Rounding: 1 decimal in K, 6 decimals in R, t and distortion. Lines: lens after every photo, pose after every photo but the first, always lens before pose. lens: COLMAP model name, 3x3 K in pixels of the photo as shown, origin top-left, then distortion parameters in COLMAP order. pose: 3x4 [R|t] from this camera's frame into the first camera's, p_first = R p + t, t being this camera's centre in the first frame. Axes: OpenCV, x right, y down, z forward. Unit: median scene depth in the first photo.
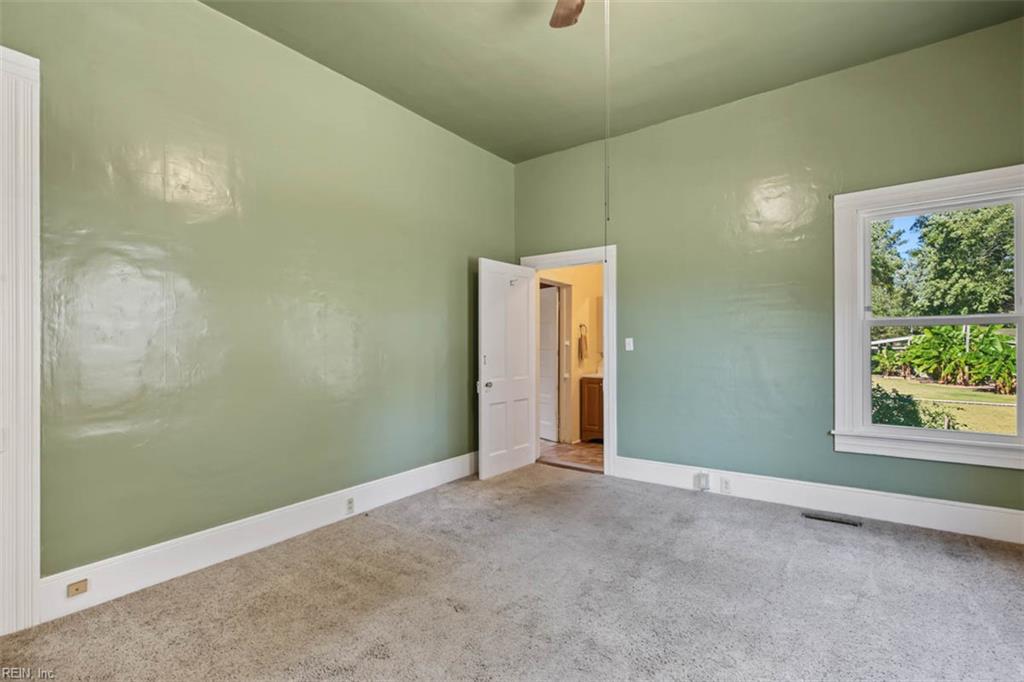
lens RADIAL K [[467.3, 0, 525.3], [0, 467.3, 342.8], [0, 0, 1]] dist [-0.003019, -0.000305]
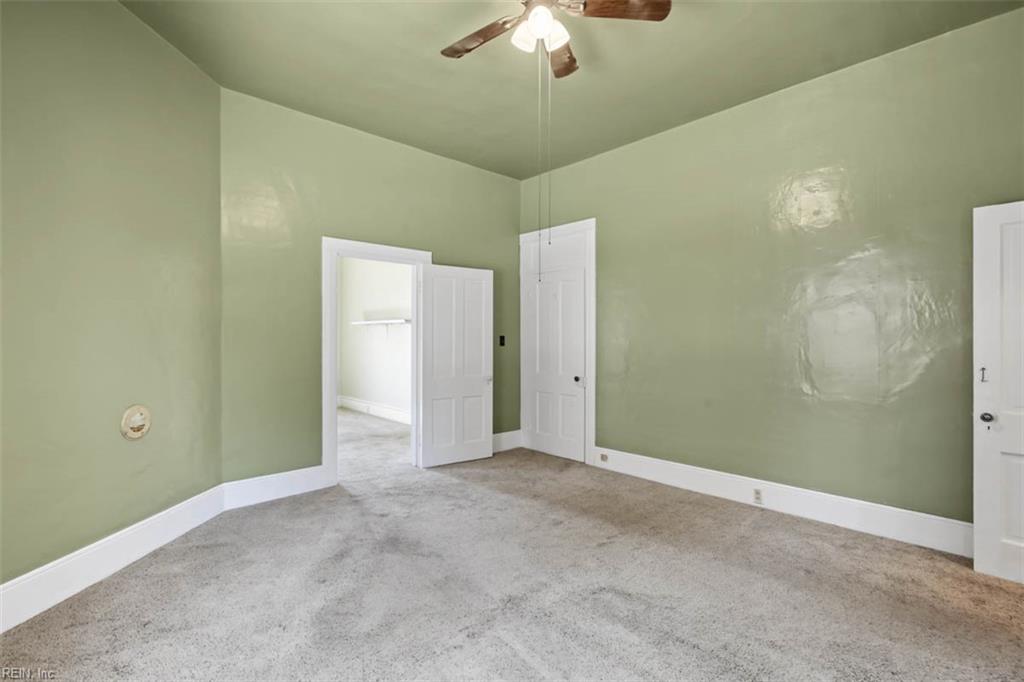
lens RADIAL K [[488.4, 0, 508.8], [0, 488.4, 333.3], [0, 0, 1]] dist [-0.001154, -0.000332]
pose [[-0.213345, -0.001695, -0.976976, 0.741788], [-0.000002, 0.999998, -0.001734, -0.019859], [0.976977, -0.000368, -0.213344, 0.600655]]
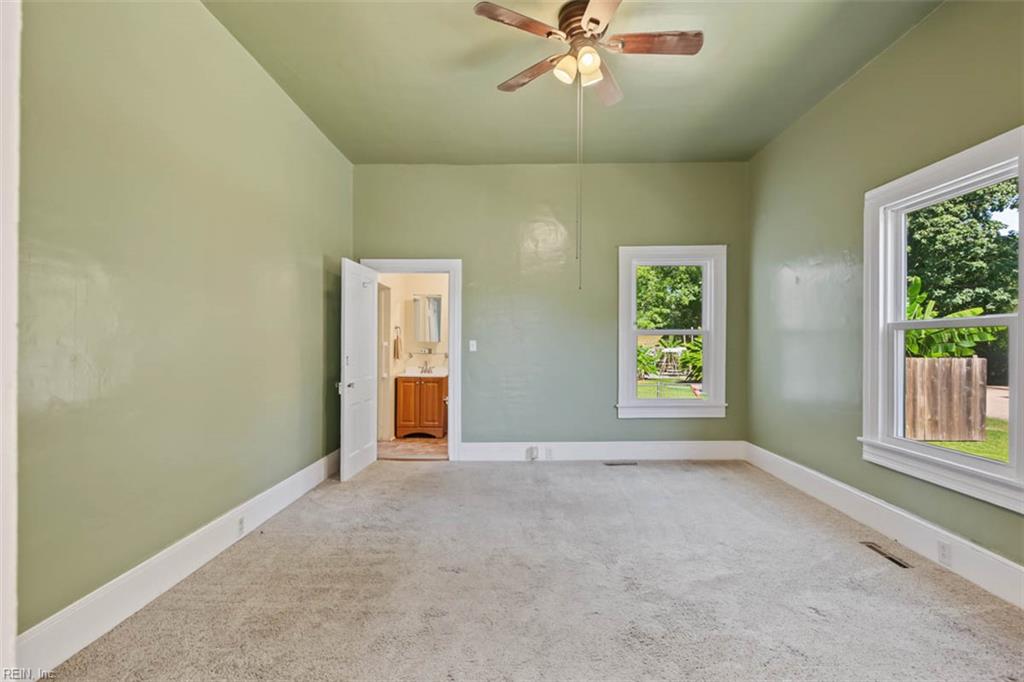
lens RADIAL K [[467.3, 0, 525.3], [0, 467.3, 342.8], [0, 0, 1]] dist [-0.003019, -0.000305]
pose [[0.812602, 0.008150, 0.582762, -0.401505], [-0.007255, 0.999966, -0.003869, -0.000629], [-0.582773, -0.001084, 0.812634, -0.032235]]
